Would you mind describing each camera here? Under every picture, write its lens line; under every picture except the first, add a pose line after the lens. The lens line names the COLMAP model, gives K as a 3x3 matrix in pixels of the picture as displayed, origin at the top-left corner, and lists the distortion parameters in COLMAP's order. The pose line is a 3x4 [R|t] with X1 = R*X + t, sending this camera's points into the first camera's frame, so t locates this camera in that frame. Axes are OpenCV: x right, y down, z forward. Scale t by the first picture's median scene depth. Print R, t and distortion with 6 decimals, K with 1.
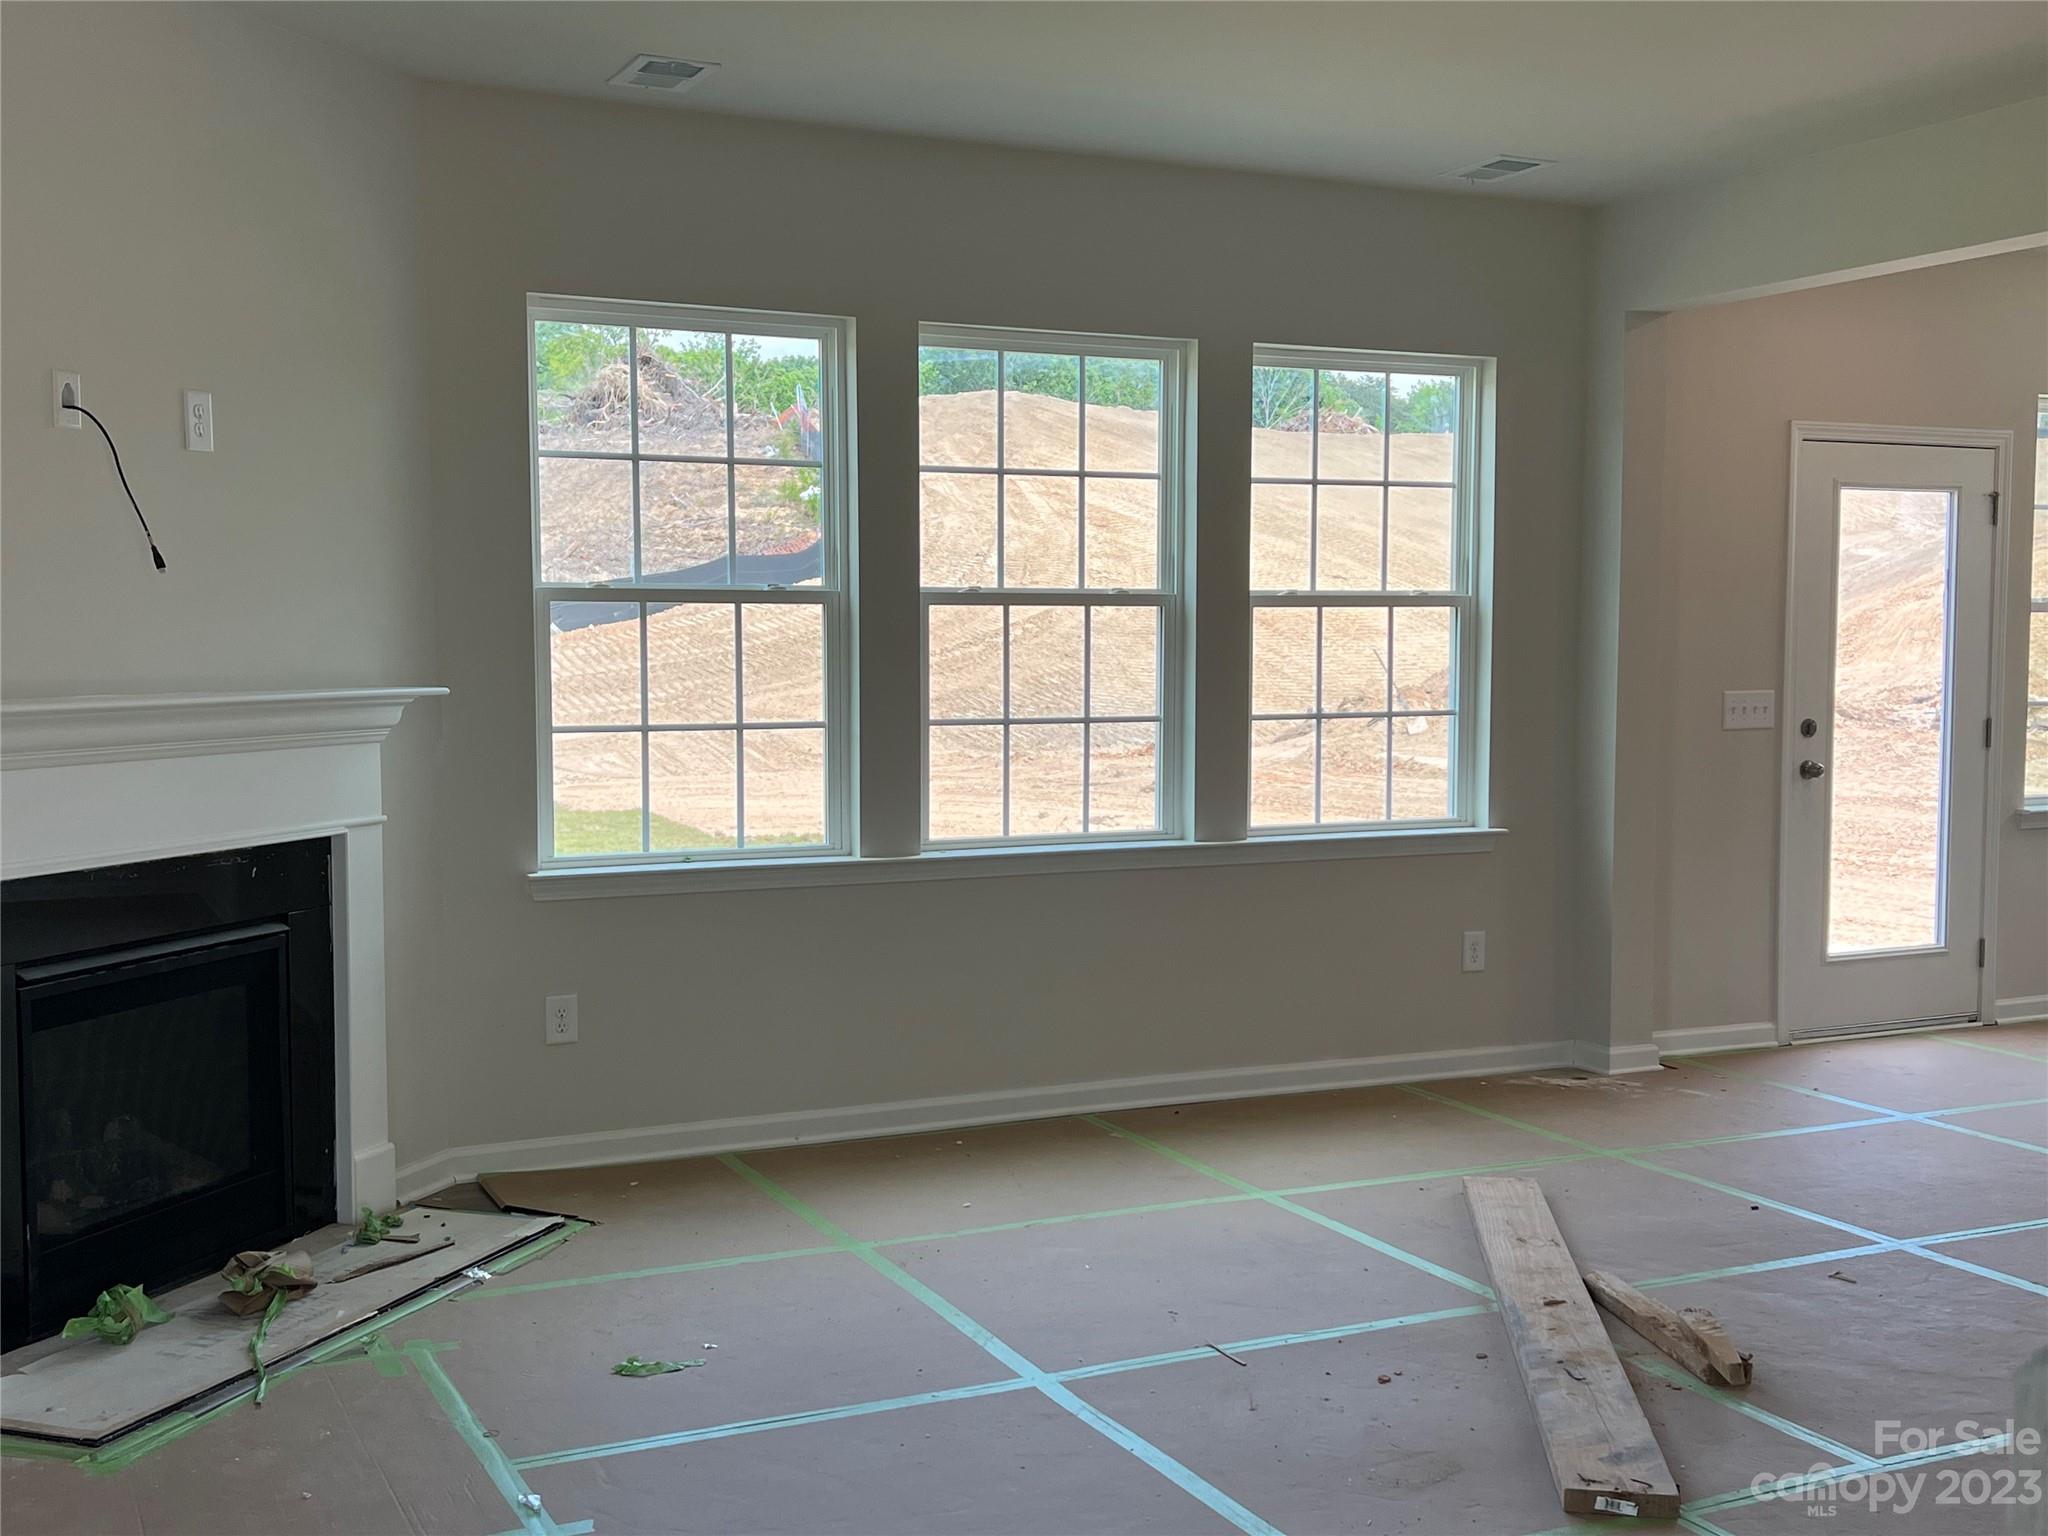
lens RADIAL K [[2243.1, 0, 1026.4], [0, 2243.1, 759.8], [0, 0, 1]] dist [0.158734, -0.323670]
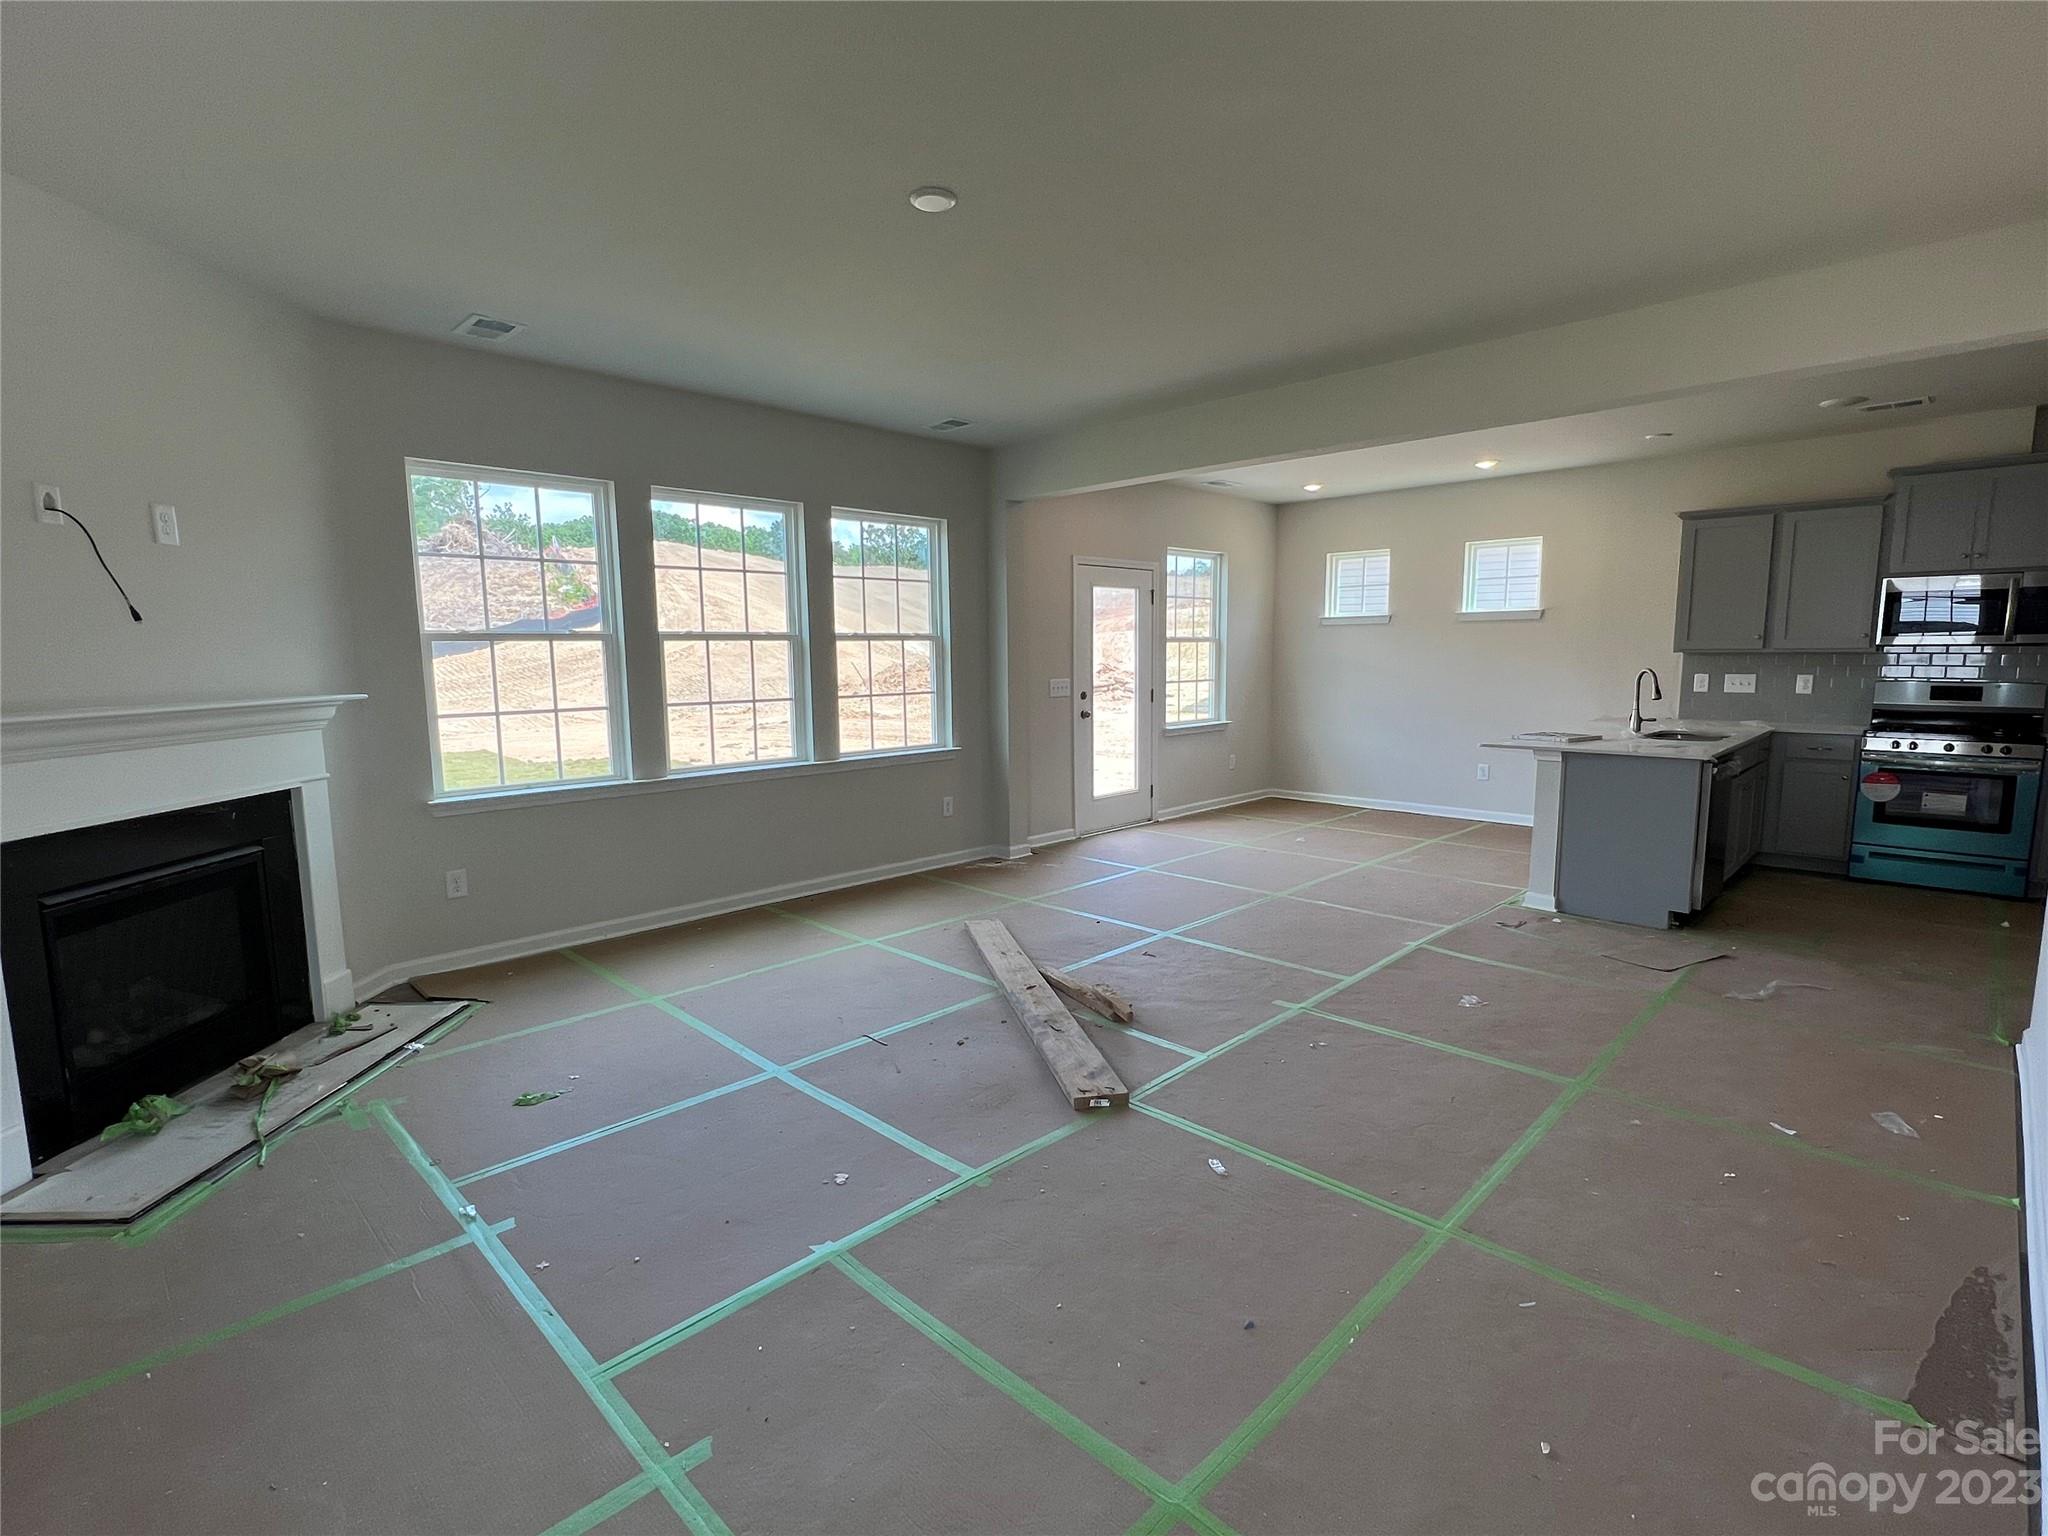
lens RADIAL K [[976.1, 0, 1024.0], [0, 976.1, 768.0], [0, 0, 1]] dist [0.001931, 0.000483]
pose [[0.942176, -0.050890, 0.331232, -0.044626], [0.030955, 0.997393, 0.065188, -0.010239], [-0.333686, -0.051166, 0.941295, 0.175926]]
